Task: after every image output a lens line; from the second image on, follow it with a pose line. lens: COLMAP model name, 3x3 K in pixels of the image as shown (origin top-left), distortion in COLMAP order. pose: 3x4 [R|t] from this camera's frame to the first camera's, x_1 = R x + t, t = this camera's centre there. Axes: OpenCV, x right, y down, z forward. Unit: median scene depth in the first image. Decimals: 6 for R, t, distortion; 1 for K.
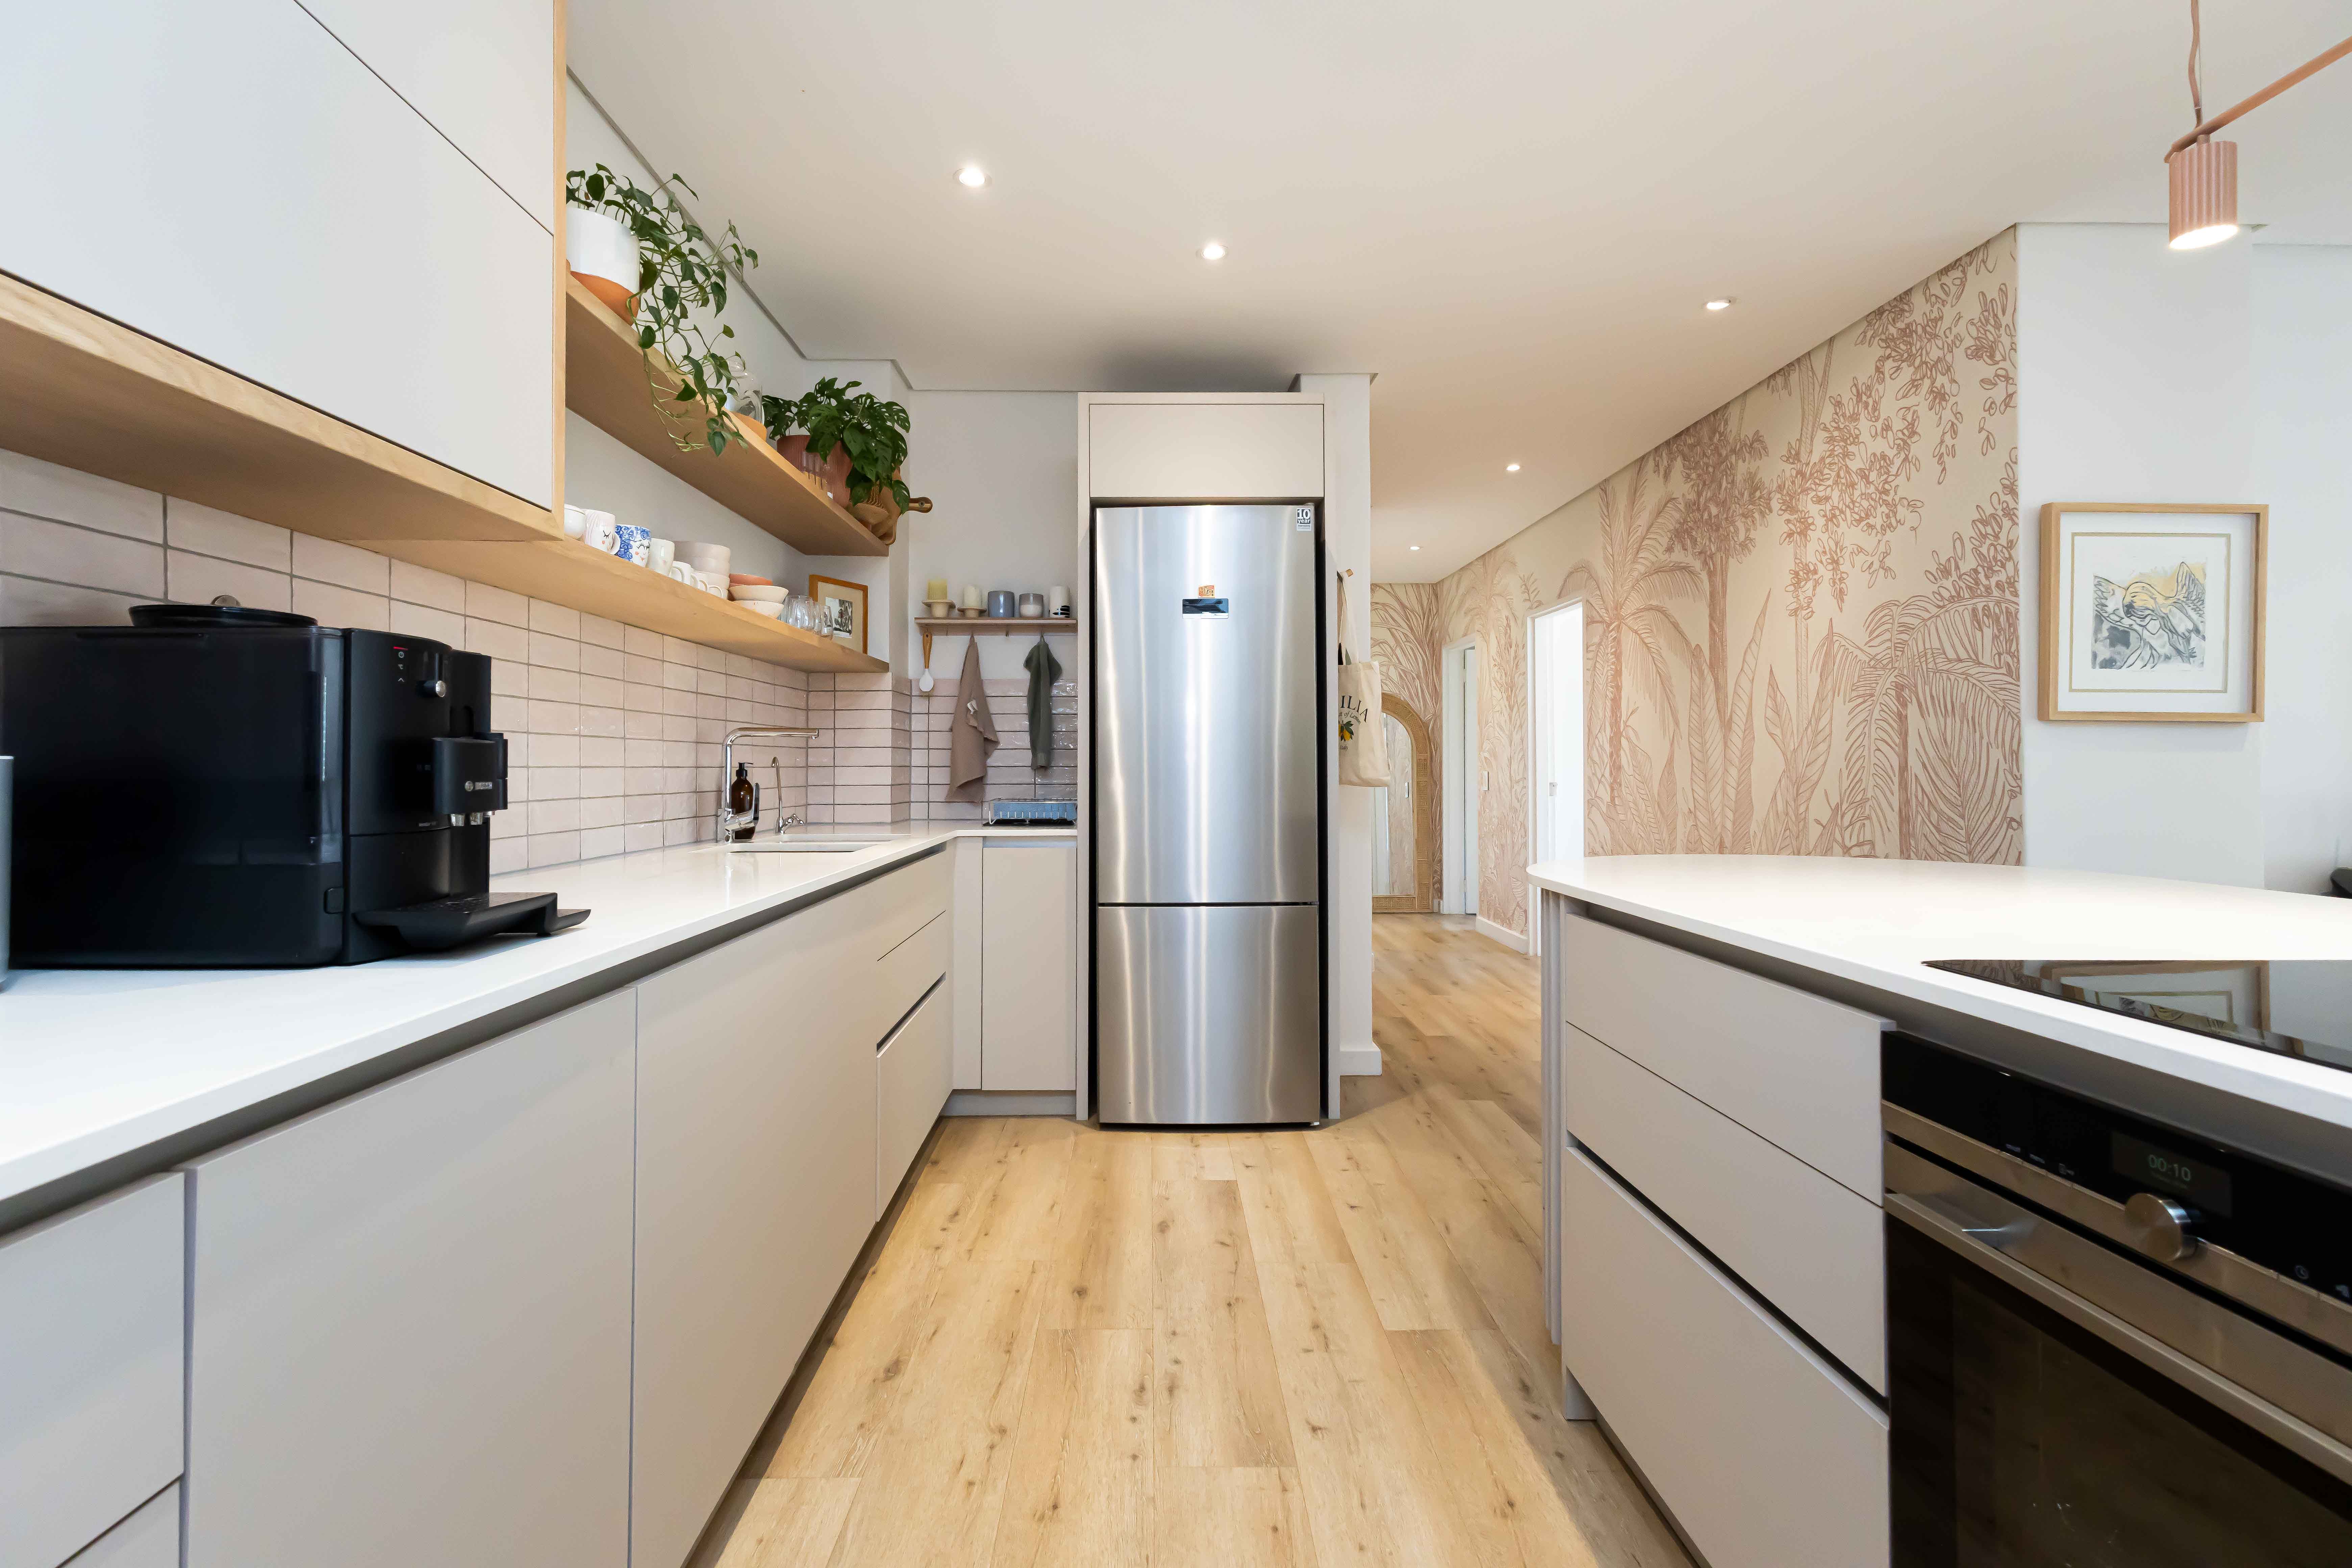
lens RADIAL K [[1096.1, 0, 1160.6], [0, 1096.1, 746.4], [0, 0, 1]] dist [0.005620, 0.001699]
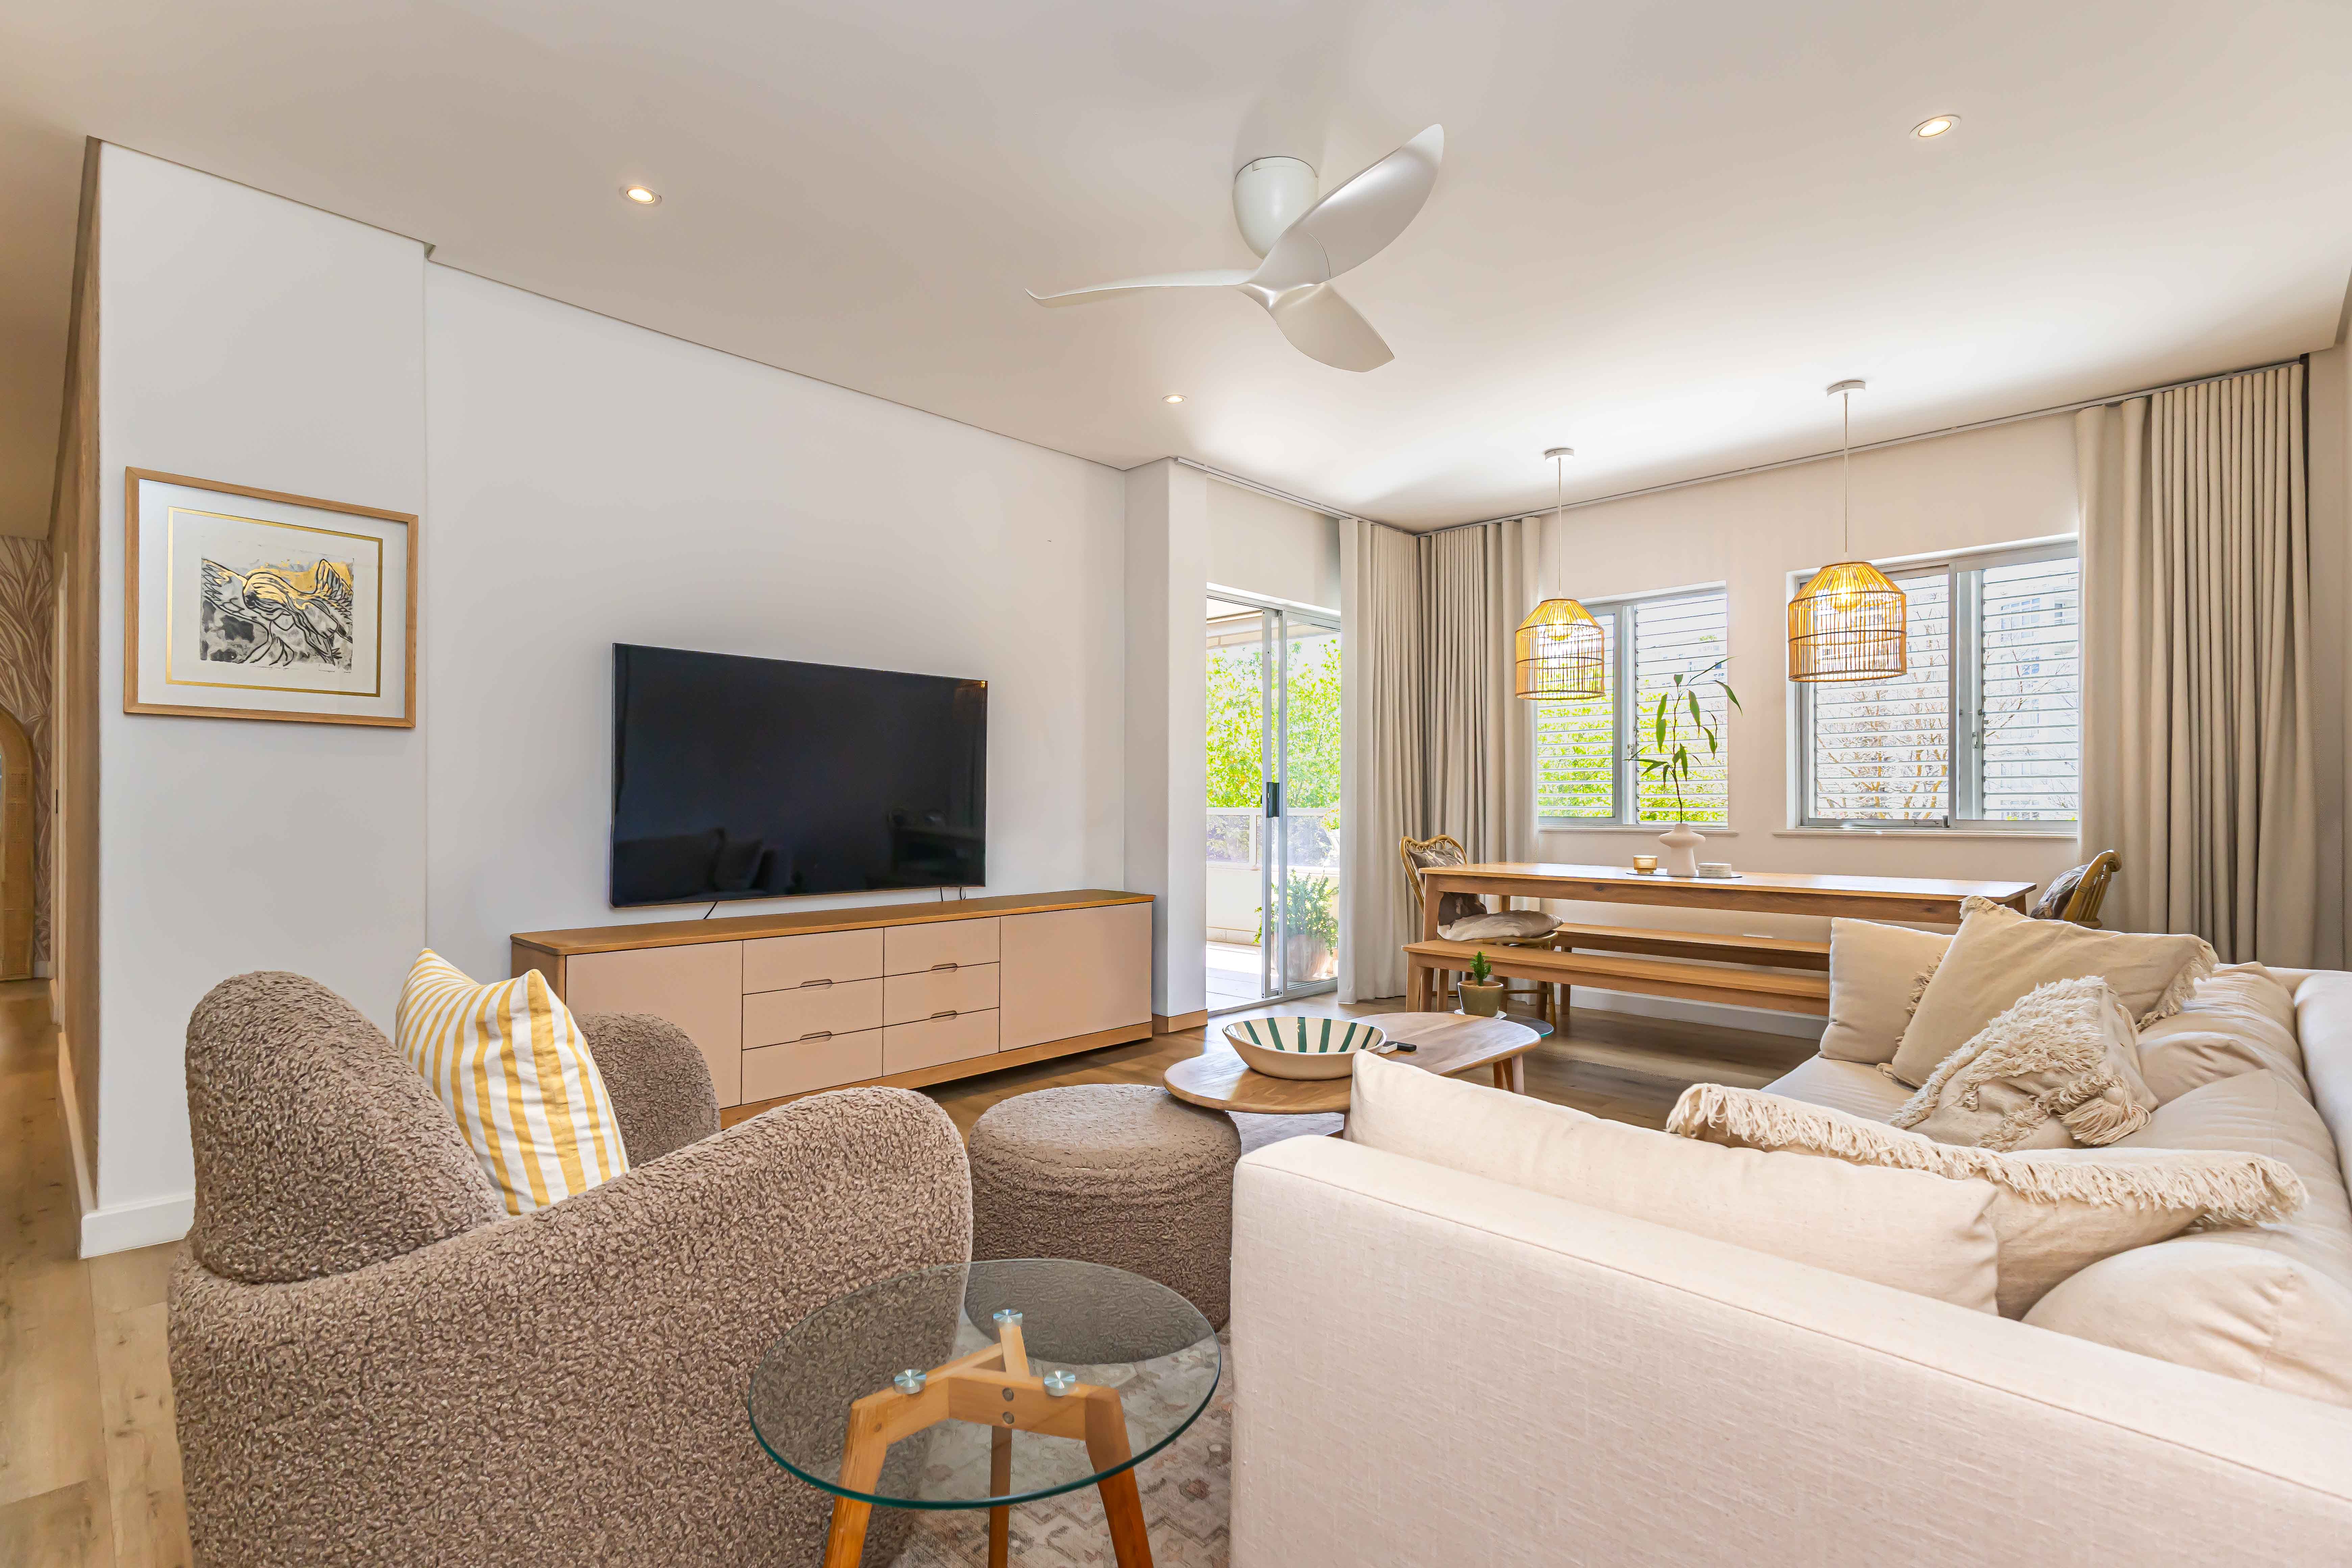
lens RADIAL K [[1096.1, 0, 1160.3], [0, 1096.1, 808.9], [0, 0, 1]] dist [0.005620, 0.001699]
pose [[0.713430, -0.003116, 0.700719, 0.771206], [-0.015538, 0.999674, 0.020266, 0.022006], [-0.700554, -0.025346, 0.713149, -0.214832]]
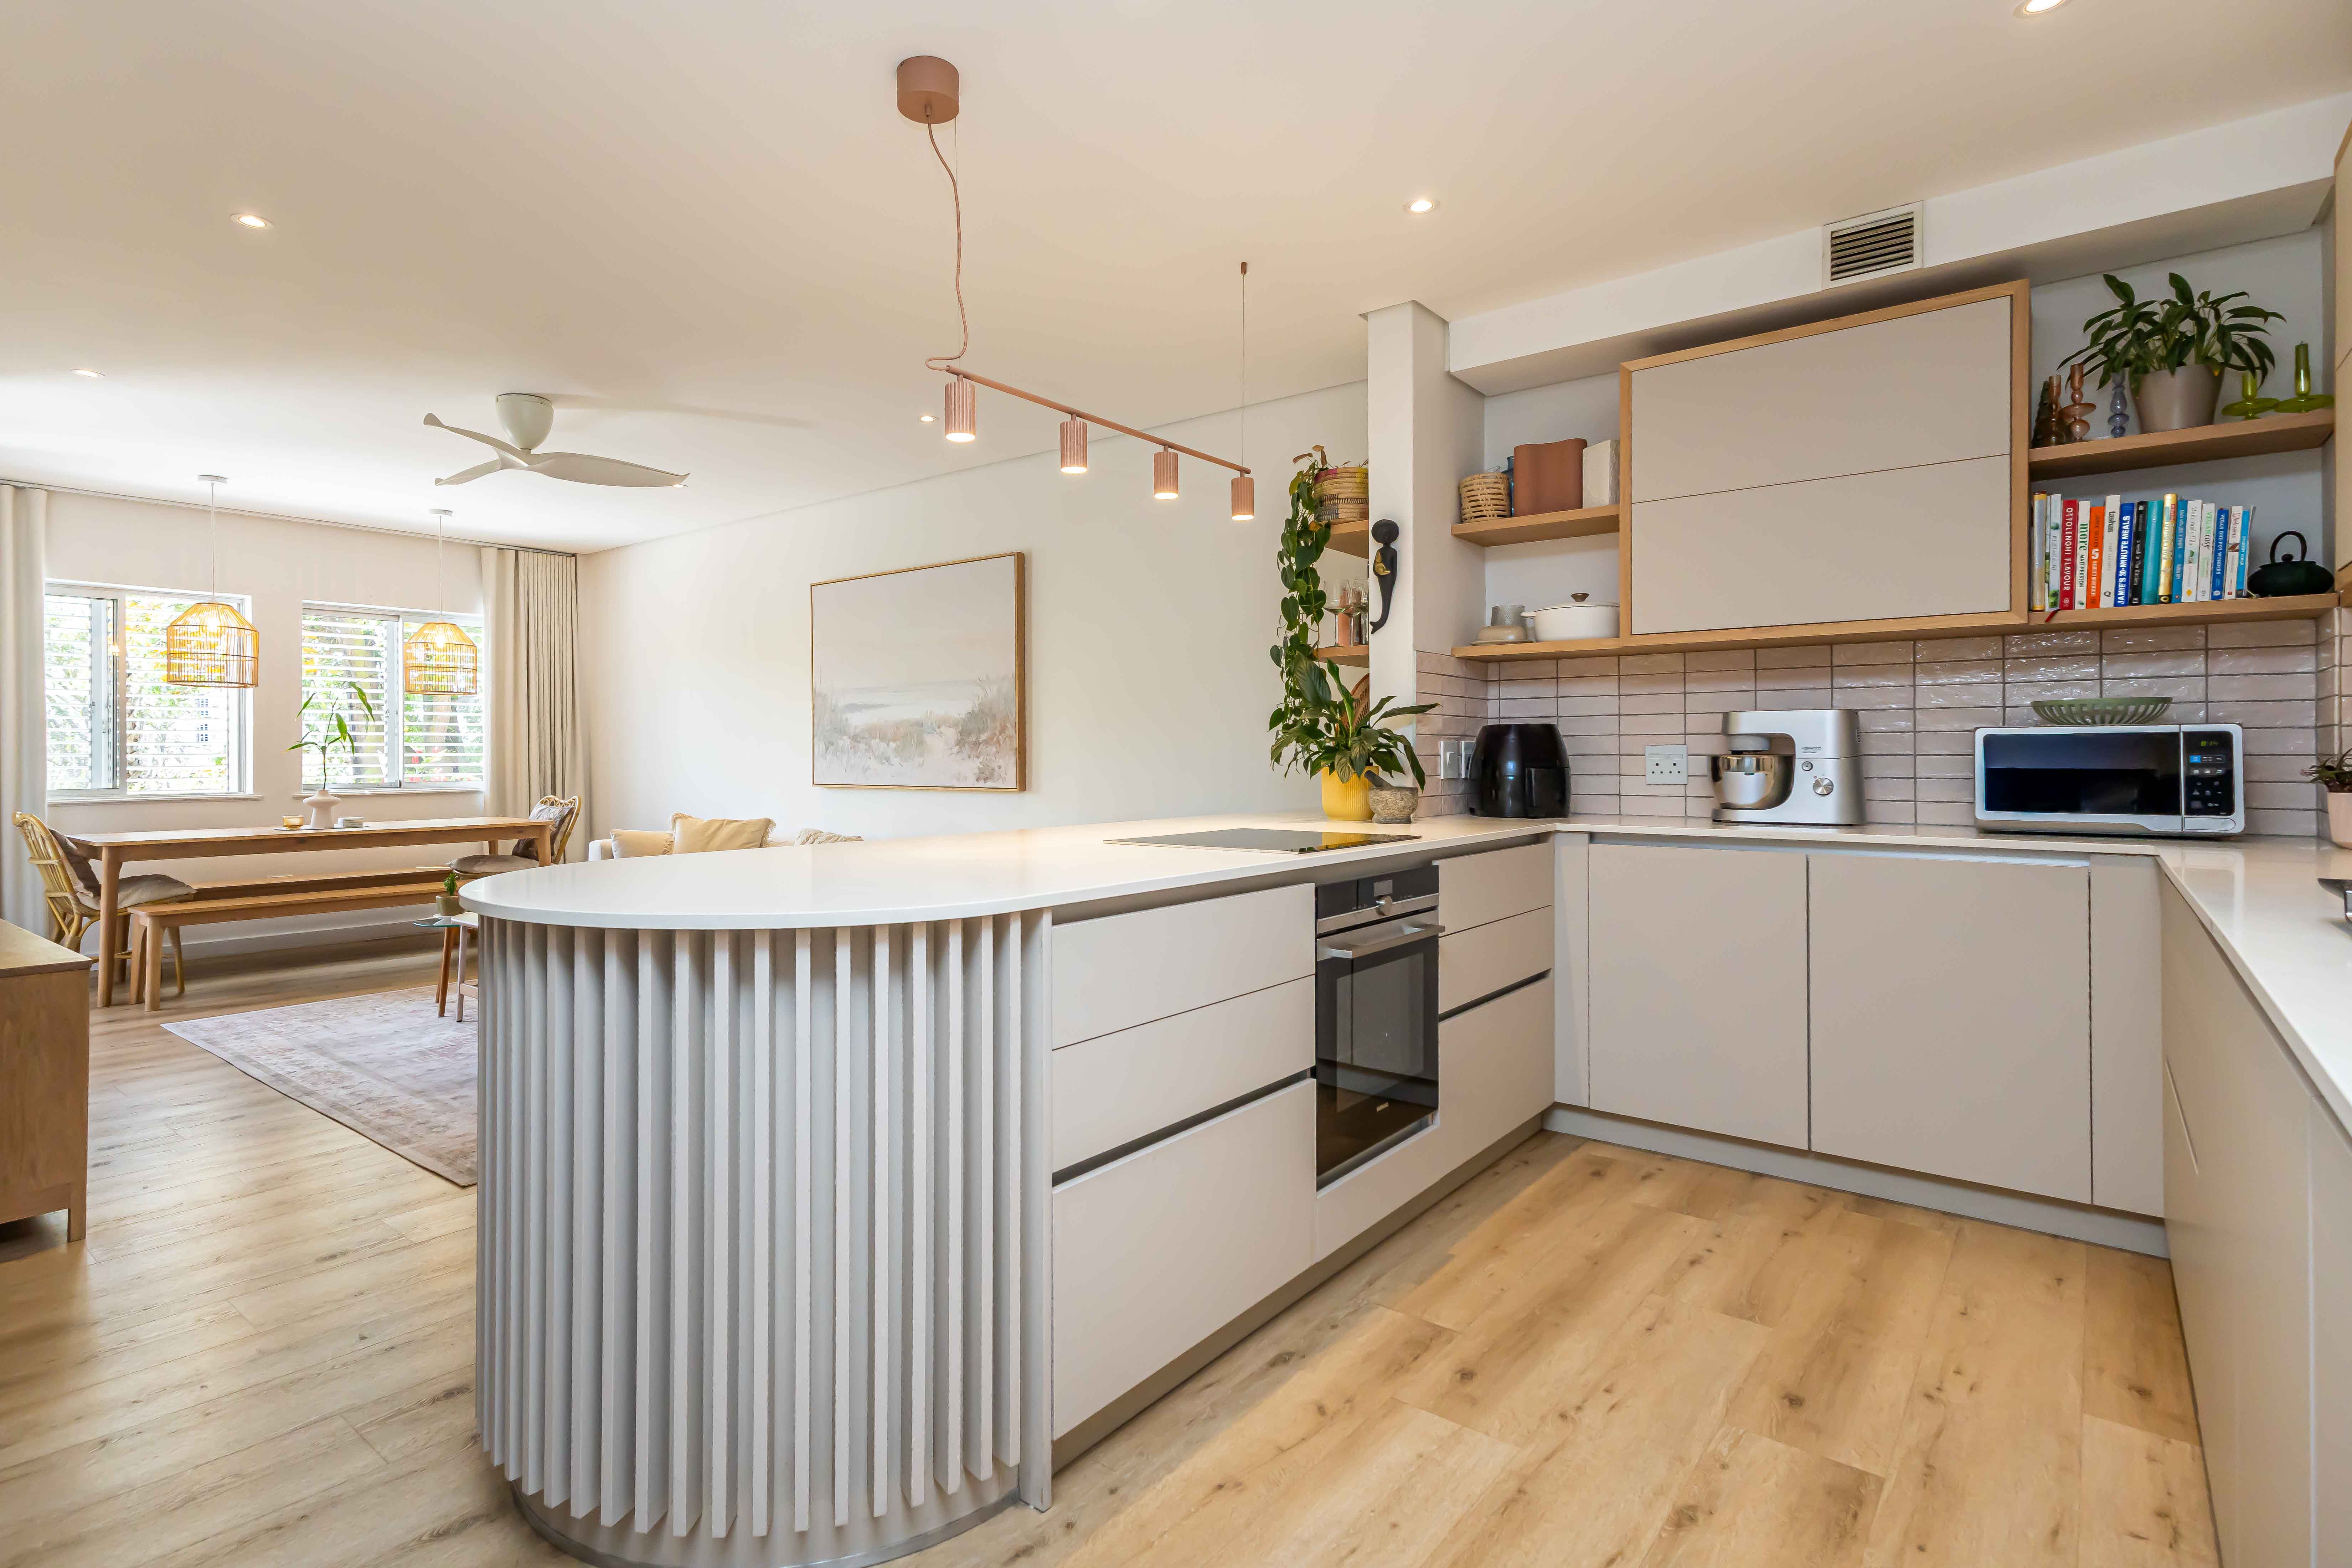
lens RADIAL K [[1182.8, 0, 1096.3], [0, 1182.8, 753.5], [0, 0, 1]] dist [0.005702, 0.001630]
pose [[-0.754479, 0.004393, 0.656309, -0.179203], [-0.009018, 0.999814, -0.017059, 0.018885], [-0.656262, -0.018789, -0.754299, 1.086948]]
